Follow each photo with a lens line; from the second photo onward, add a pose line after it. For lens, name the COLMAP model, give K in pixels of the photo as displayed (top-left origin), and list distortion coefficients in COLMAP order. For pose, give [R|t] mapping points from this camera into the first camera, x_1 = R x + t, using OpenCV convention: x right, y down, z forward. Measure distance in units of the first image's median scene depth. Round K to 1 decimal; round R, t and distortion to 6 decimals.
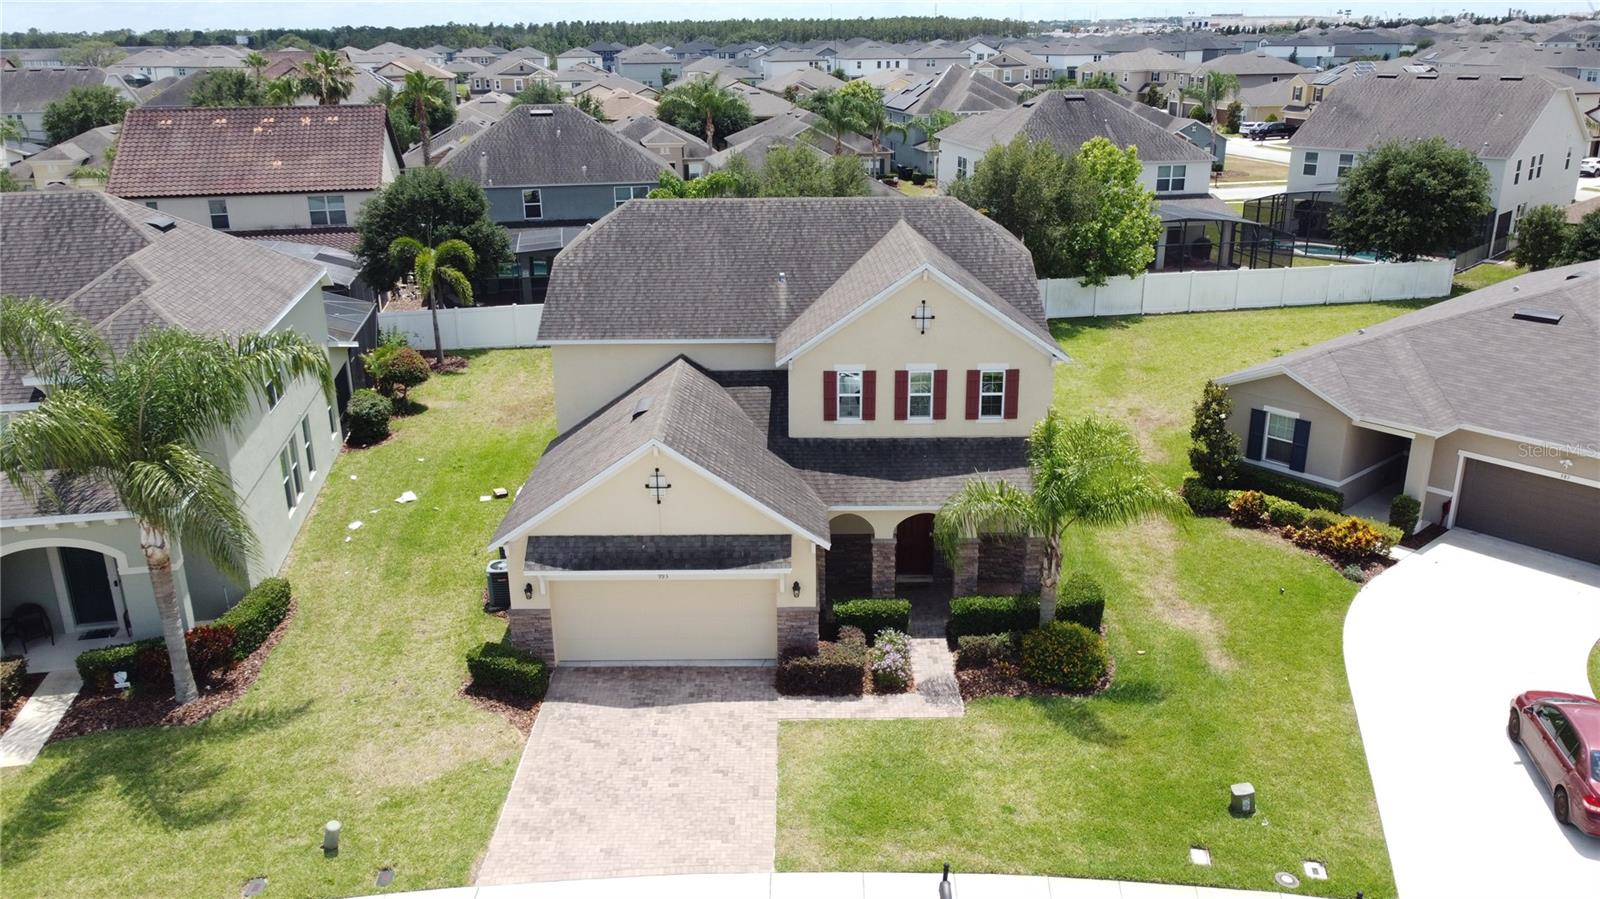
lens RADIAL K [[1213.7, 0, 805.3], [0, 1213.7, 447.4], [0, 0, 1]] dist [0.000596, -0.019355]
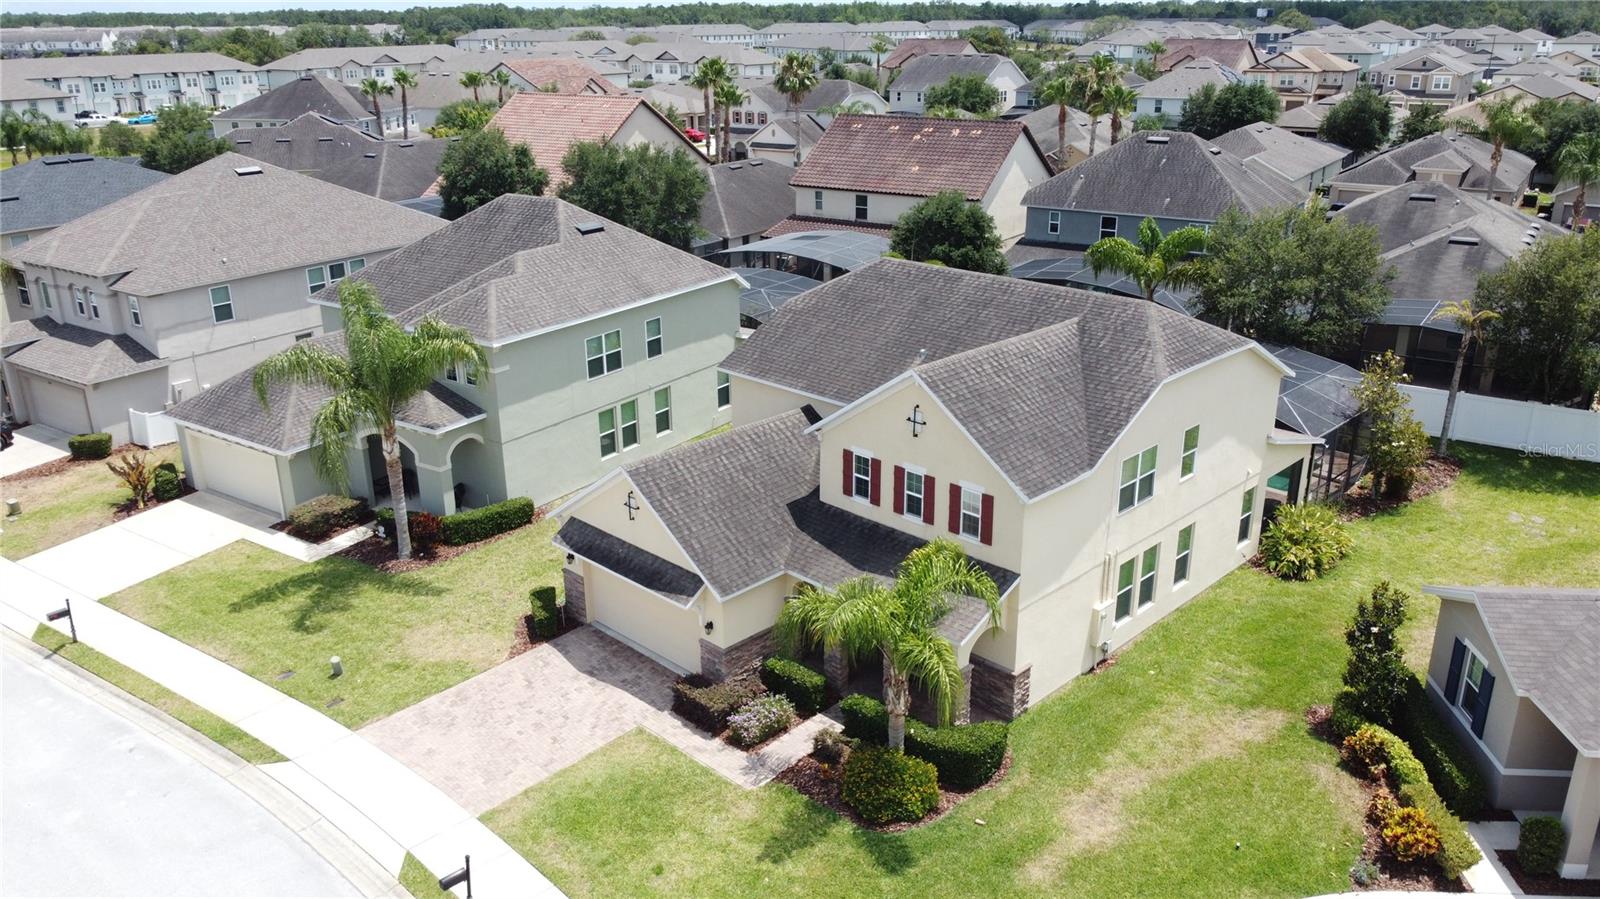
lens RADIAL K [[1213.7, 0, 802.2], [0, 1213.7, 451.1], [0, 0, 1]] dist [0.000596, -0.019355]
pose [[0.705751, 0.242650, -0.665610, 0.687565], [-0.224772, 0.967668, 0.114439, -0.171893], [0.671858, 0.068845, 0.737474, 0.190299]]
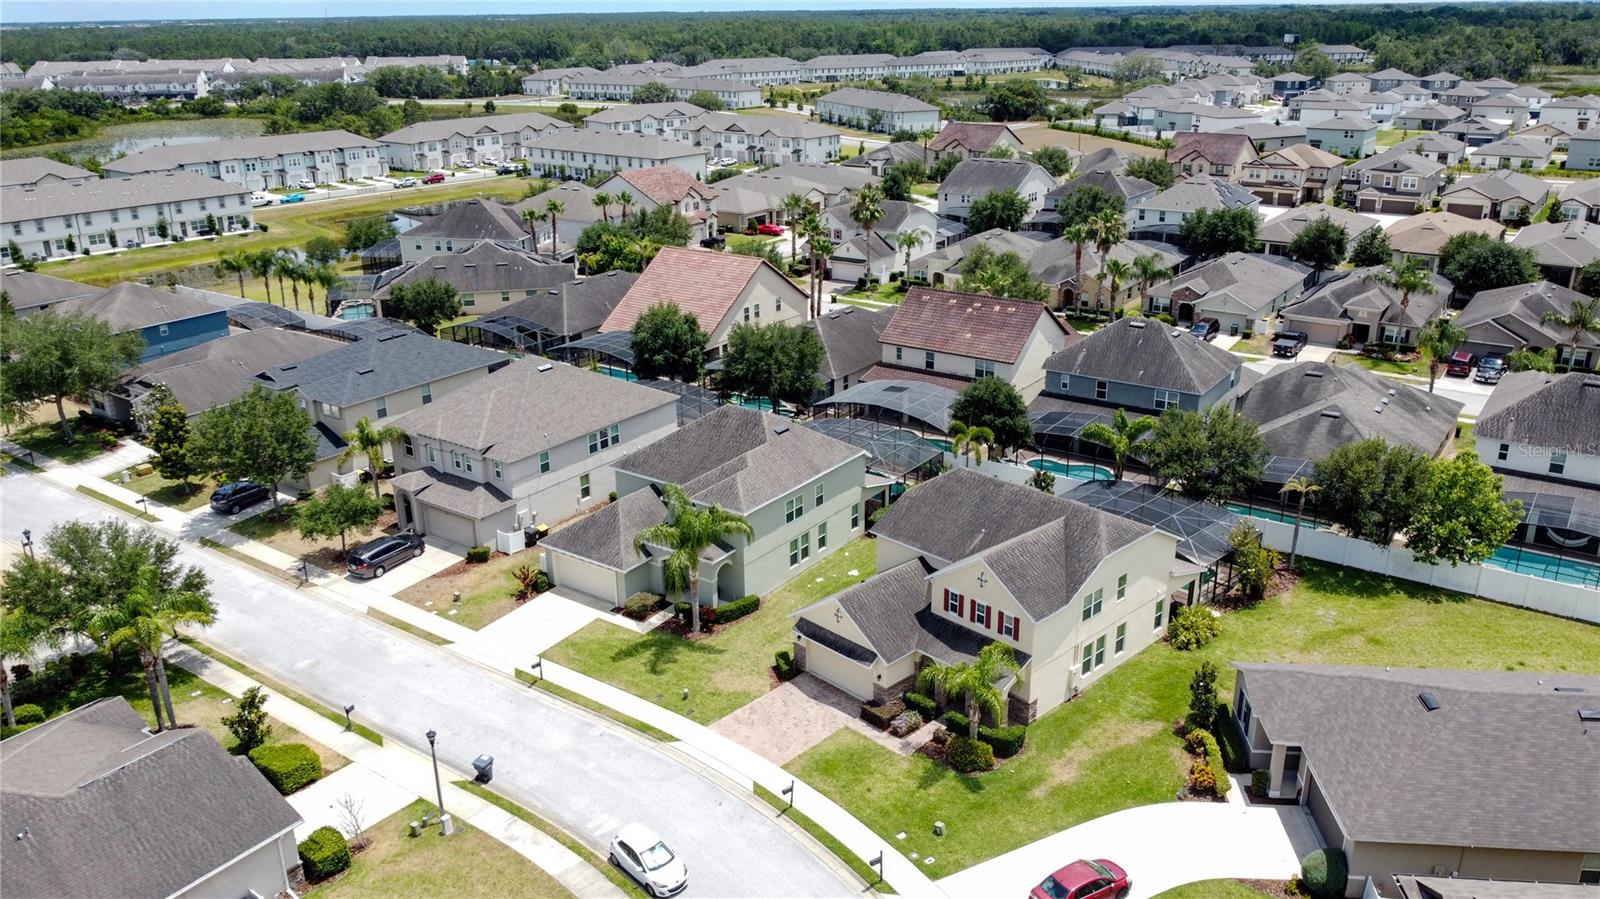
lens RADIAL K [[1213.7, 0, 795.7], [0, 1213.7, 448.9], [0, 0, 1]] dist [0.000596, -0.019355]
pose [[0.683313, 0.245397, -0.687651, 1.222480], [-0.224567, 0.966808, 0.121868, -0.492636], [0.694732, 0.071150, 0.715741, -0.710434]]
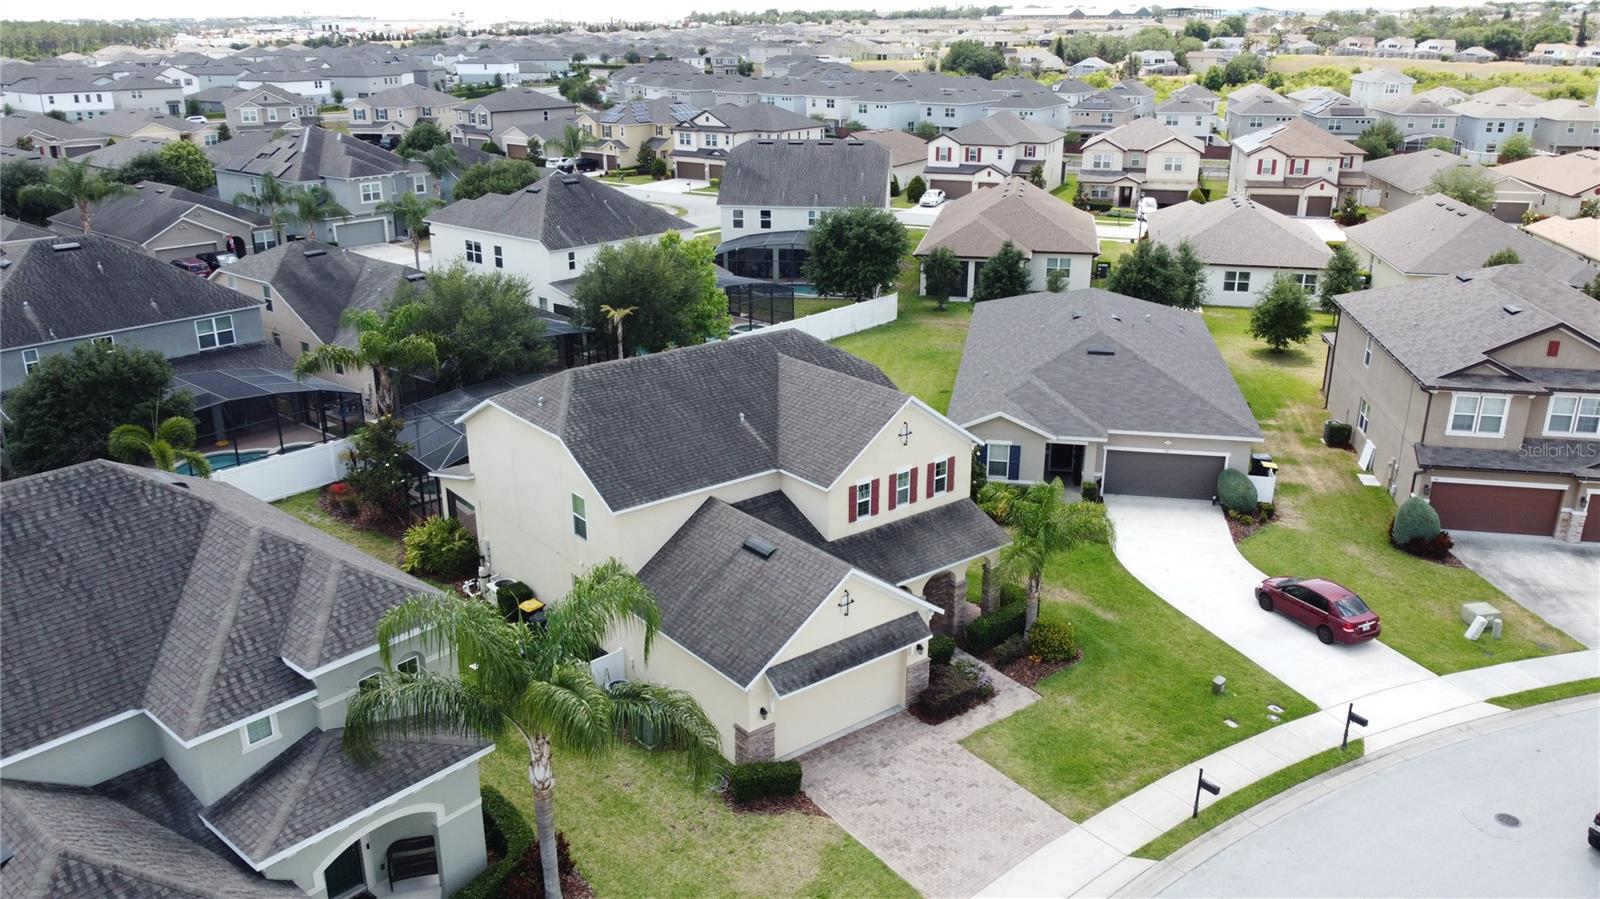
lens RADIAL K [[1213.7, 0, 795.0], [0, 1213.7, 449.1], [0, 0, 1]] dist [0.000596, -0.019355]
pose [[0.785941, -0.195721, 0.586506, -0.789012], [0.193018, 0.978837, 0.067992, -0.201842], [-0.587401, 0.059769, 0.807086, -0.034336]]
